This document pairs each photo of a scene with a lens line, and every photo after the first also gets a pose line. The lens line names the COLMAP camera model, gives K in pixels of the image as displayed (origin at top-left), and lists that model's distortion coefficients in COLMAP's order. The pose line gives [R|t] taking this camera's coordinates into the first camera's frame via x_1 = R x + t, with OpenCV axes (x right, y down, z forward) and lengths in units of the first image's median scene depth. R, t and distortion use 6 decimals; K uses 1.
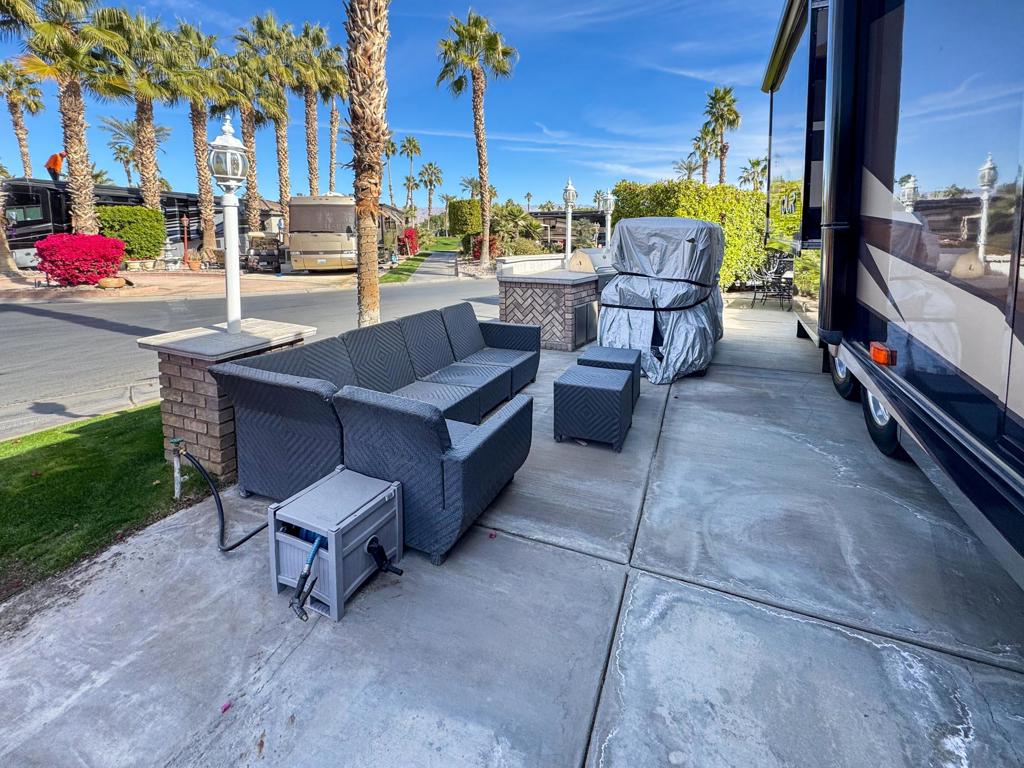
lens RADIAL K [[439.6, 0, 548.0], [0, 439.6, 274.1], [0, 0, 1]] dist [-0.000074, -0.000284]
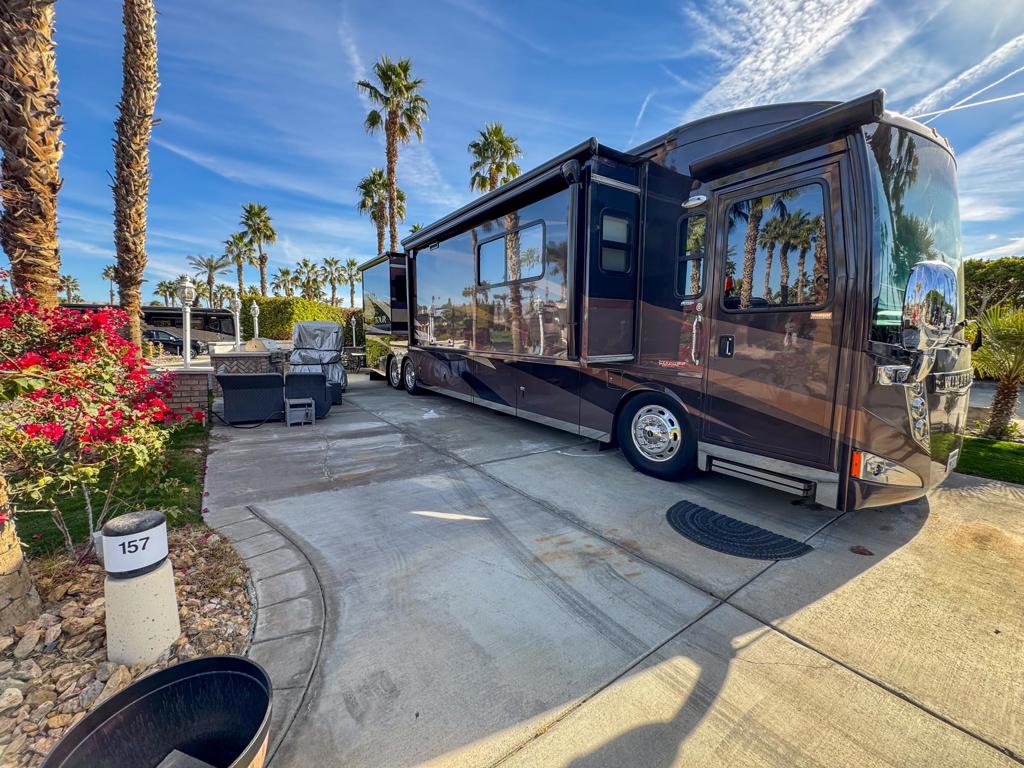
lens RADIAL K [[406.1, 0, 511.3], [0, 406.1, 385.9], [0, 0, 1]] dist [-0.000138, -0.000138]
pose [[0.569874, -0.091905, 0.816576, -0.653789], [0.064838, 0.995657, 0.066811, 0.085725], [-0.819170, 0.014871, 0.573358, -0.691165]]
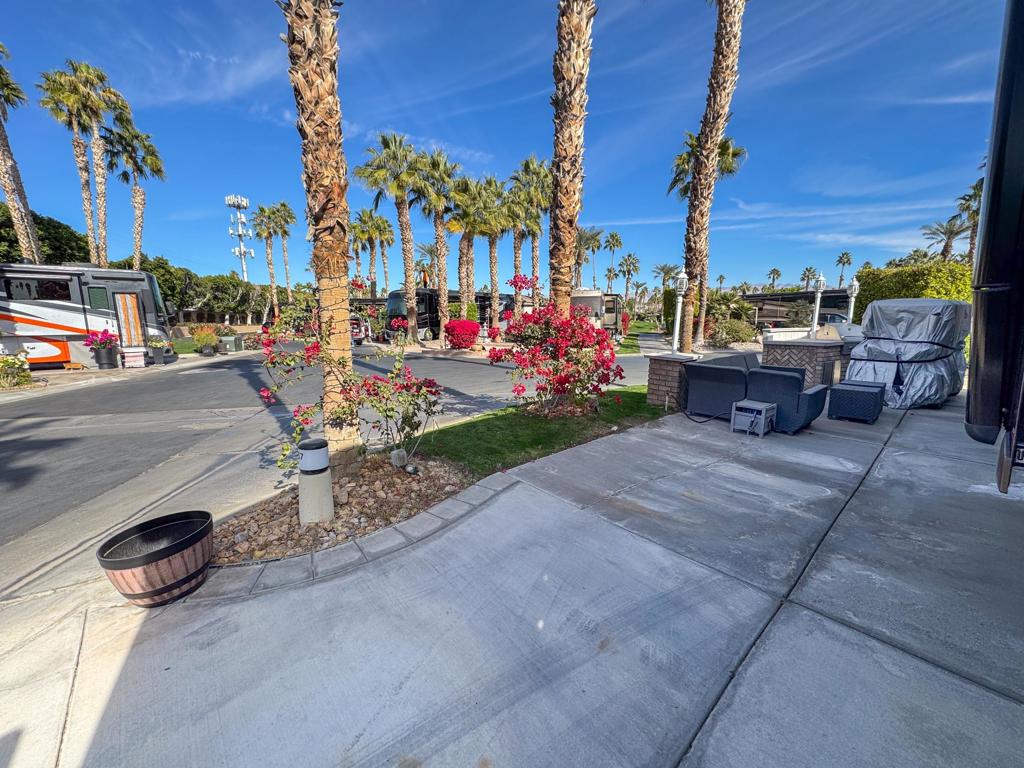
lens RADIAL K [[406.1, 0, 511.3], [0, 406.1, 385.9], [0, 0, 1]] dist [-0.000138, -0.000138]
pose [[0.879273, 0.064573, -0.471920, -0.191978], [-0.030085, 0.996319, 0.080273, 0.068276], [0.475366, -0.056384, 0.877979, -0.628906]]
